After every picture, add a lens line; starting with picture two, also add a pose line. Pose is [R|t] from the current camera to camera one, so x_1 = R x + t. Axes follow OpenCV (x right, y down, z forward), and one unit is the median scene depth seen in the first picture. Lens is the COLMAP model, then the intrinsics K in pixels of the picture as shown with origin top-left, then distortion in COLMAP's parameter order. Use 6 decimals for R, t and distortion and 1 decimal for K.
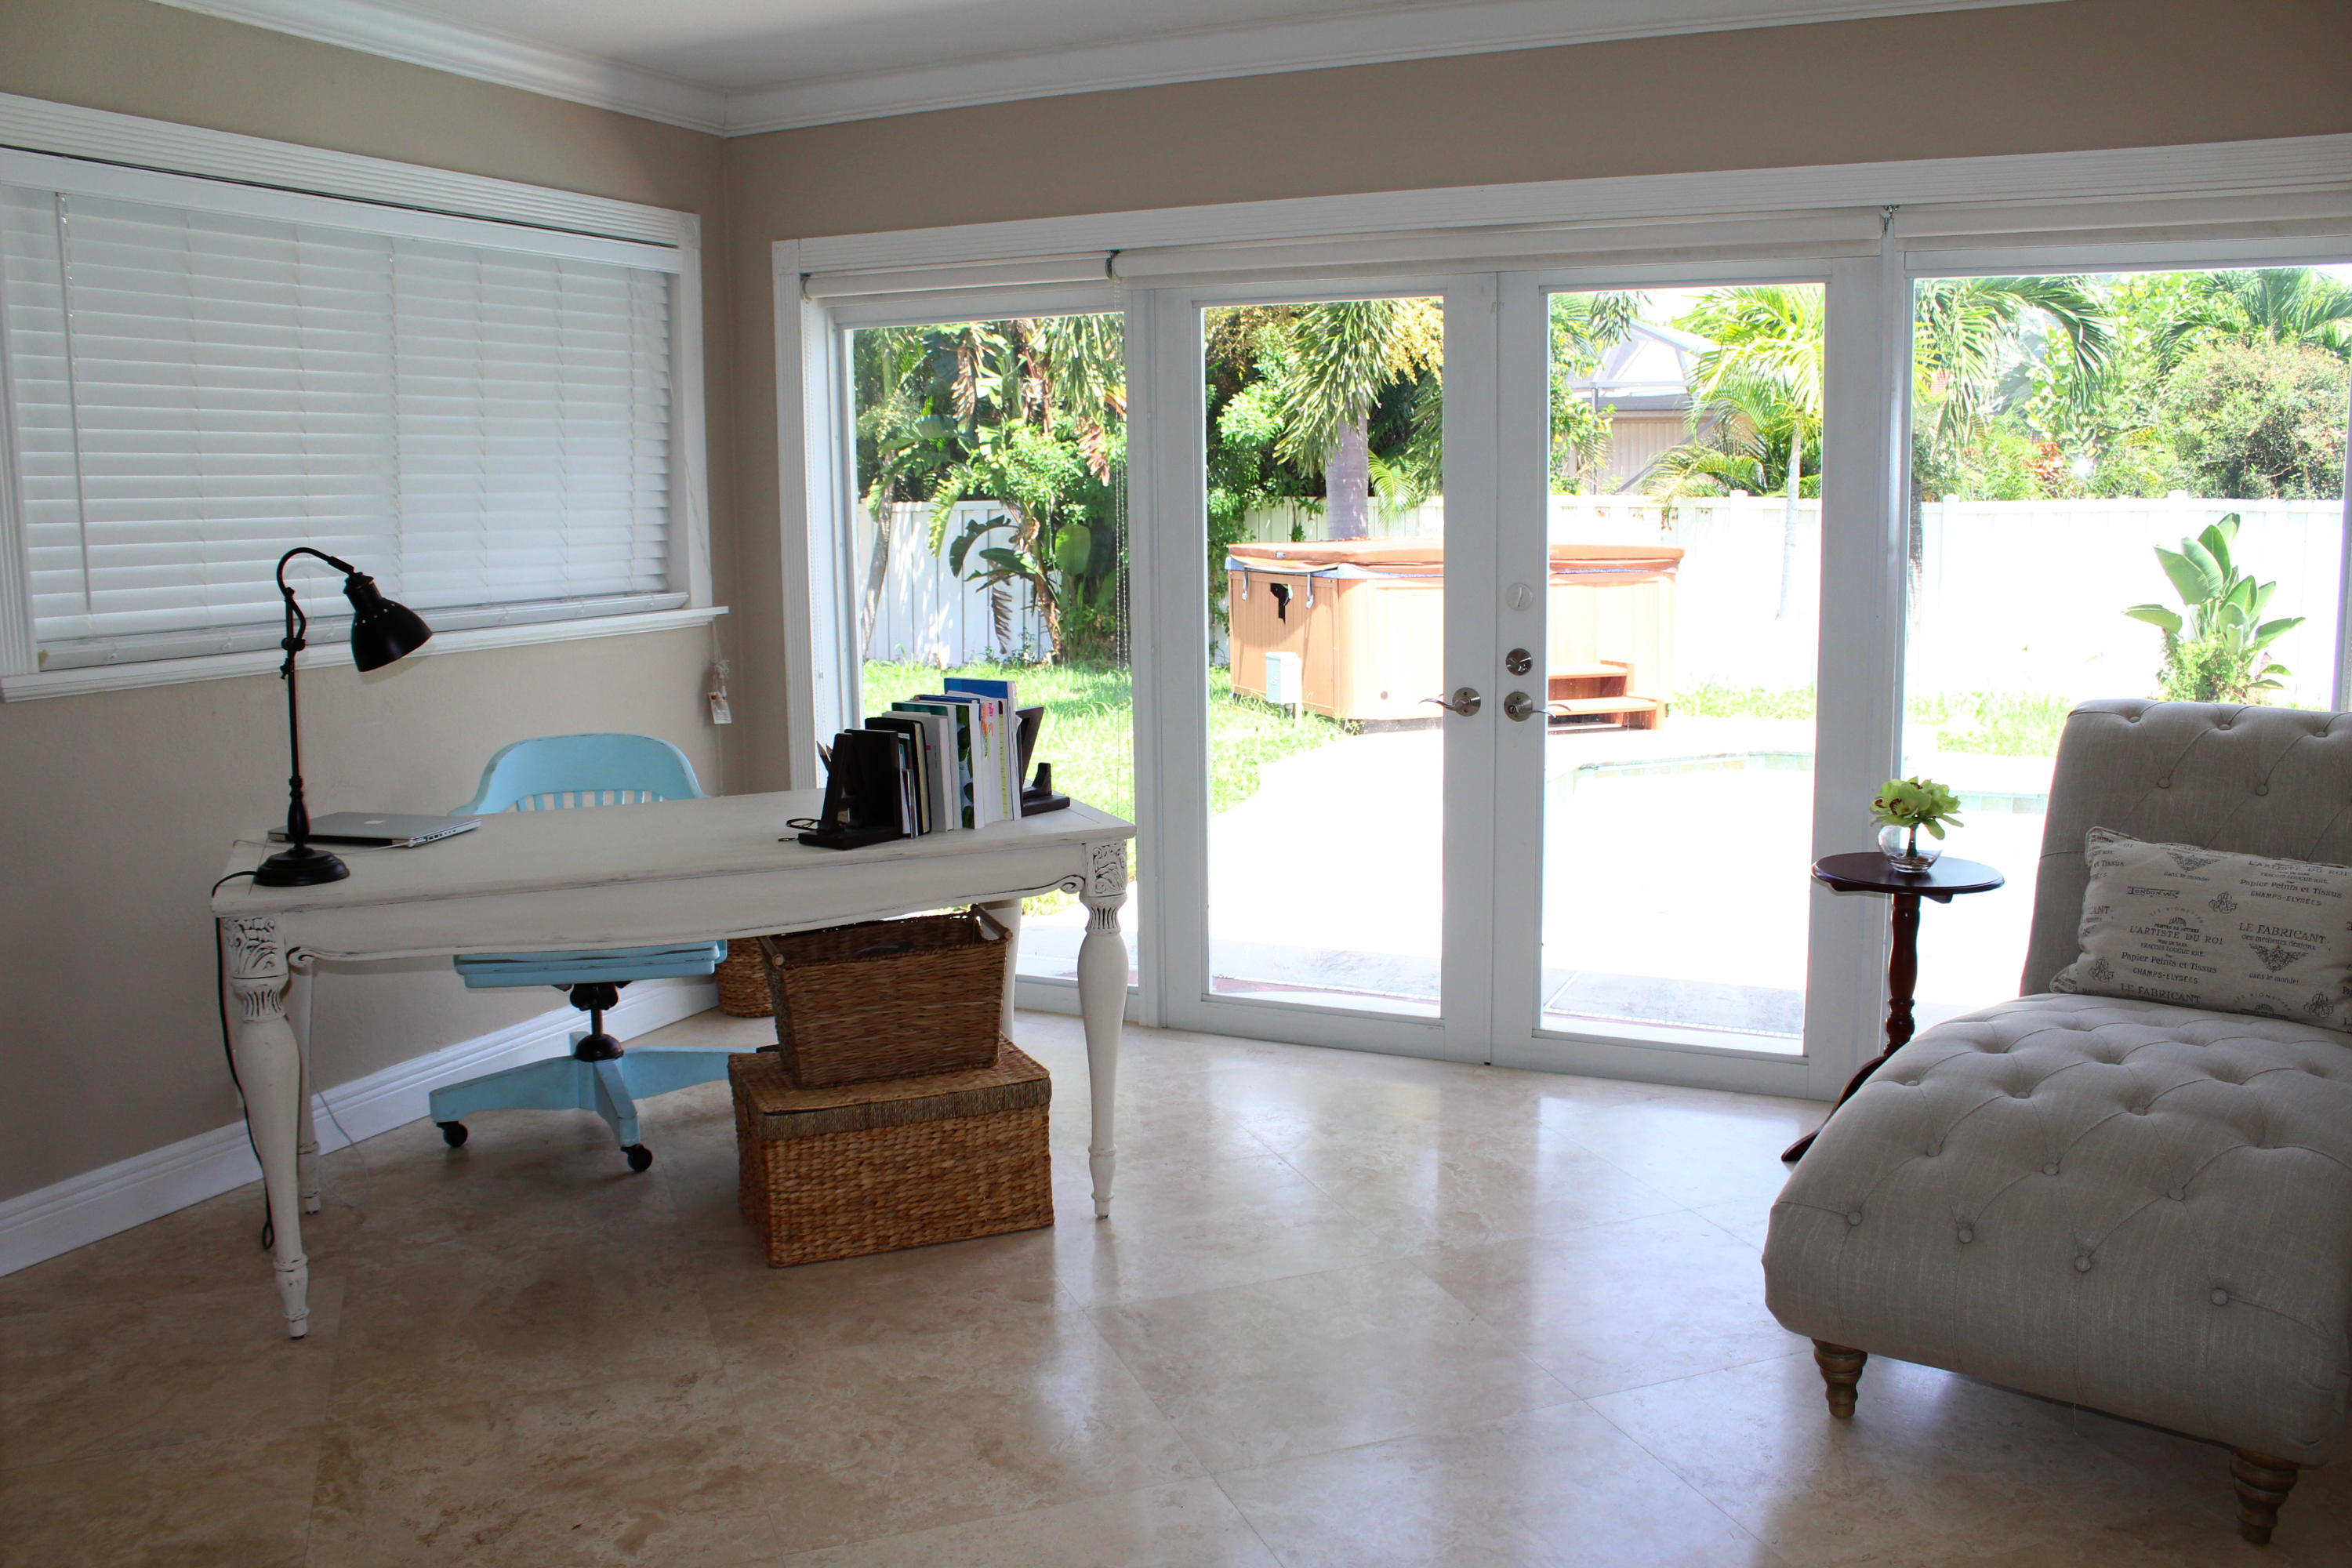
lens RADIAL K [[2001.5, 0, 1175.6], [0, 2001.5, 783.5], [0, 0, 1]] dist [-0.143937, 0.107080]
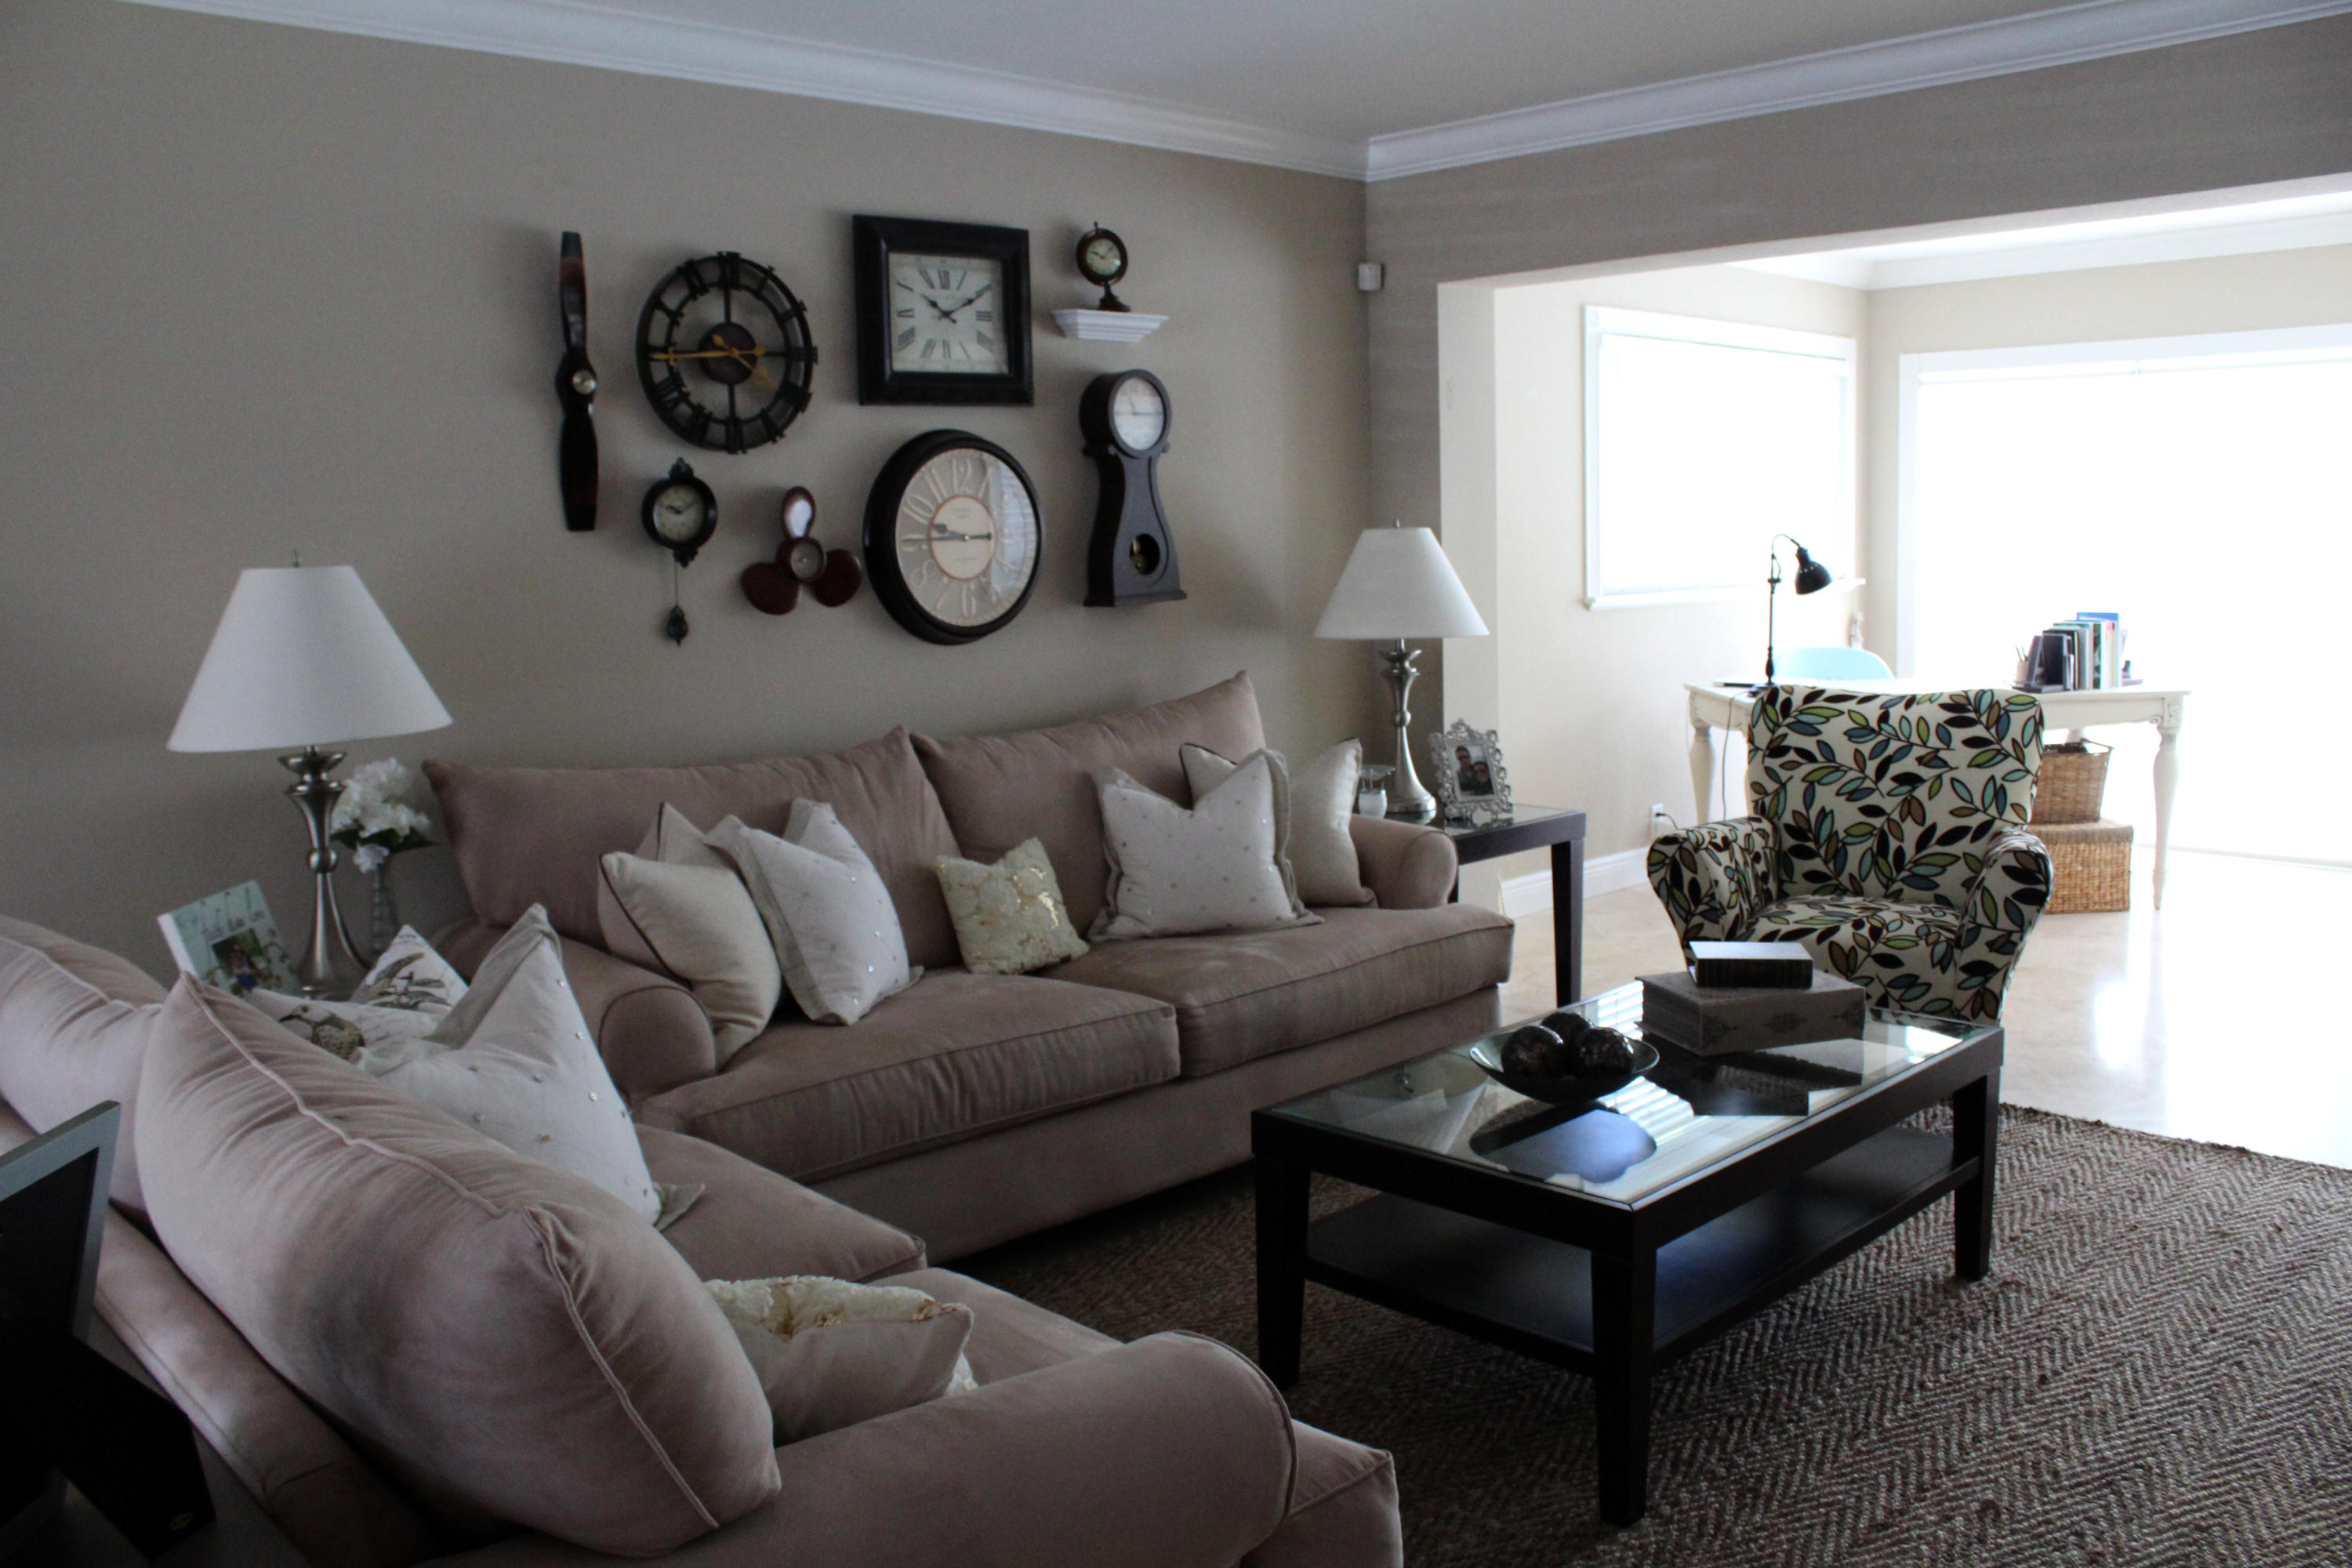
lens RADIAL K [[2001.5, 0, 1177.0], [0, 2001.5, 783.6], [0, 0, 1]] dist [-0.143937, 0.107080]
pose [[0.941051, 0.032984, -0.336654, -0.296425], [-0.035493, 0.999369, -0.001300, 0.143384], [0.336399, 0.013172, 0.941627, -1.005542]]
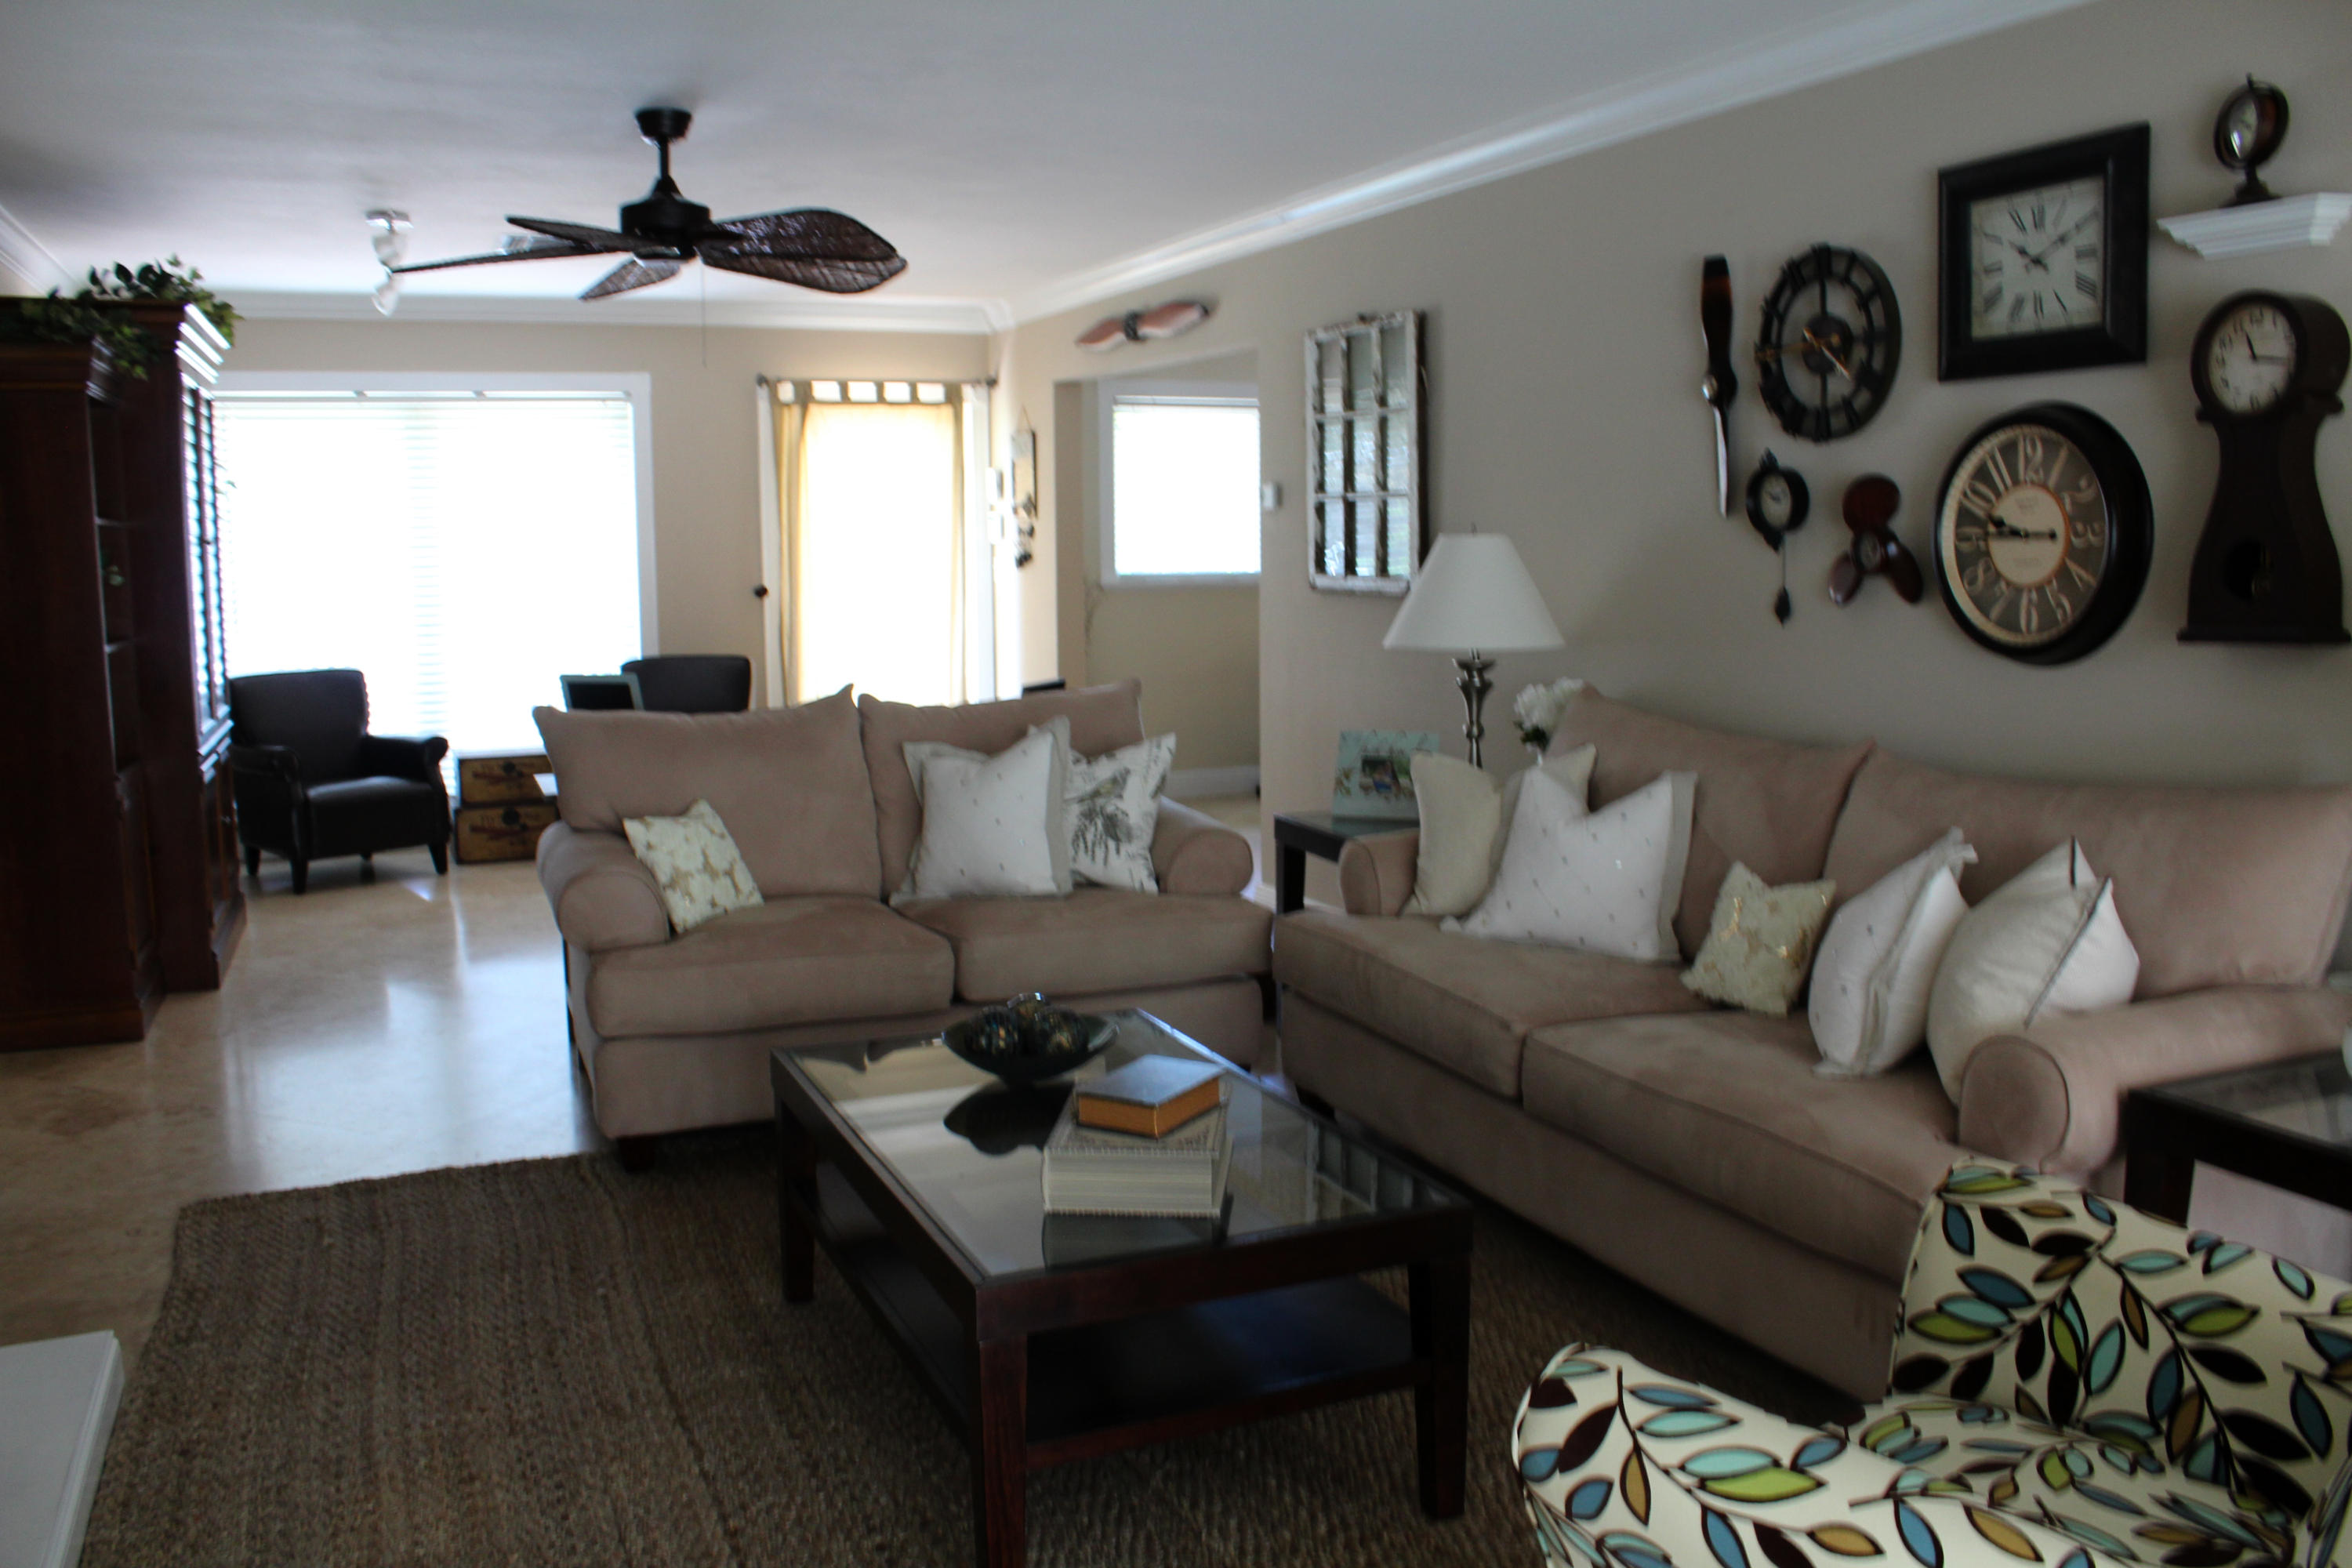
lens RADIAL K [[2001.5, 0, 1178.1], [0, 2001.5, 778.7], [0, 0, 1]] dist [-0.143937, 0.107080]
pose [[-0.663760, 0.102470, -0.740893, 0.424514], [-0.100809, 0.969276, 0.224370, -0.169272], [0.741121, 0.223617, -0.633036, 1.174128]]
